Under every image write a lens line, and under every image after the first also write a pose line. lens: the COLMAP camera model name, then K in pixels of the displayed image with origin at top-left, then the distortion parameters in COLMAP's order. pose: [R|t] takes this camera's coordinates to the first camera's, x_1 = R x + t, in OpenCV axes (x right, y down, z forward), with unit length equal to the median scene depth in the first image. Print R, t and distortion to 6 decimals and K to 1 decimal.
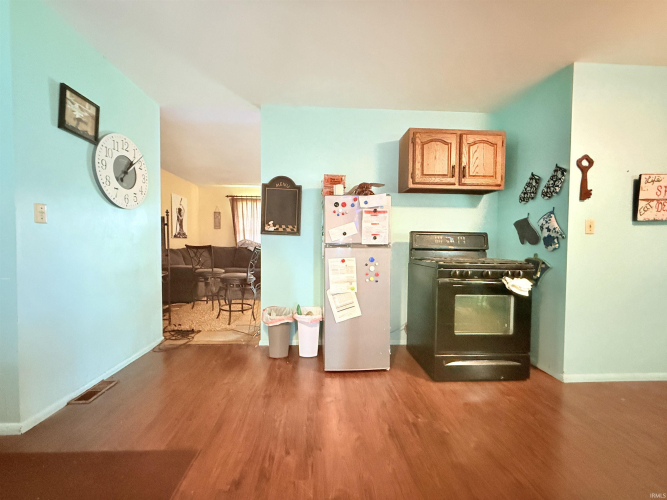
lens RADIAL K [[265.3, 0, 331.4], [0, 265.3, 248.9], [0, 0, 1]] dist [-0.001258, 0.000011]
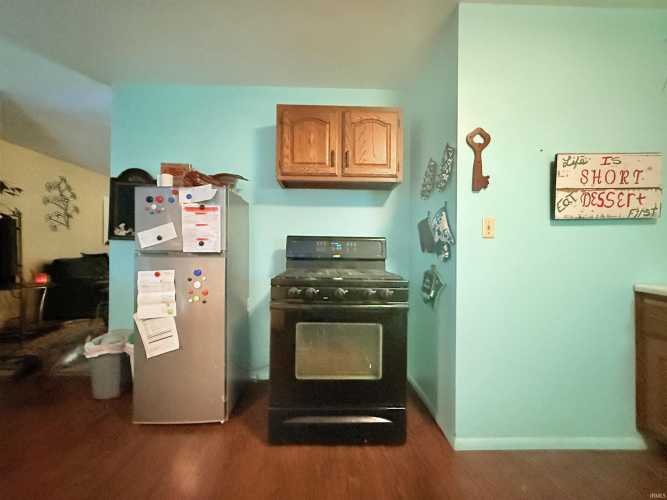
lens RADIAL K [[265.3, 0, 331.4], [0, 265.3, 248.9], [0, 0, 1]] dist [-0.001258, 0.000011]
pose [[0.999575, 0.000722, -0.029150, 0.552534], [-0.001579, 0.999567, -0.029391, -0.005341], [0.029117, 0.029424, 0.999143, 0.265421]]
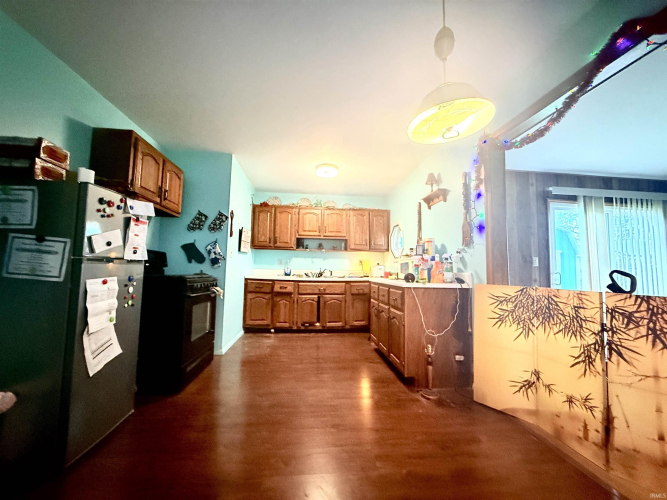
lens RADIAL K [[262.8, 0, 333.5], [0, 262.8, 250.0], [0, 0, 1]] dist [-0.000714, -0.000055]
pose [[-0.056875, 0.067965, 0.996065, -0.685786], [-0.004544, 0.997652, -0.068333, 0.005291], [-0.998371, -0.008413, -0.056433, 0.431923]]
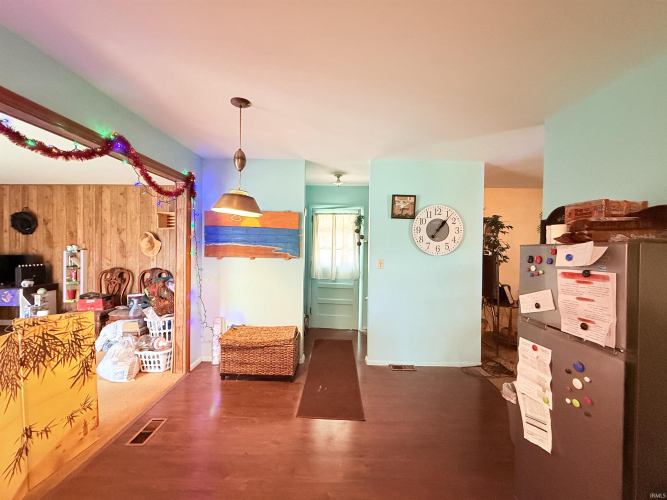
lens RADIAL K [[265.3, 0, 331.4], [0, 265.3, 248.9], [0, 0, 1]] dist [-0.001258, 0.000011]
pose [[-0.060908, -0.001027, -0.998143, 0.705072], [-0.044297, 0.999017, 0.001675, -0.170707], [0.997160, 0.044317, -0.060894, 0.538748]]
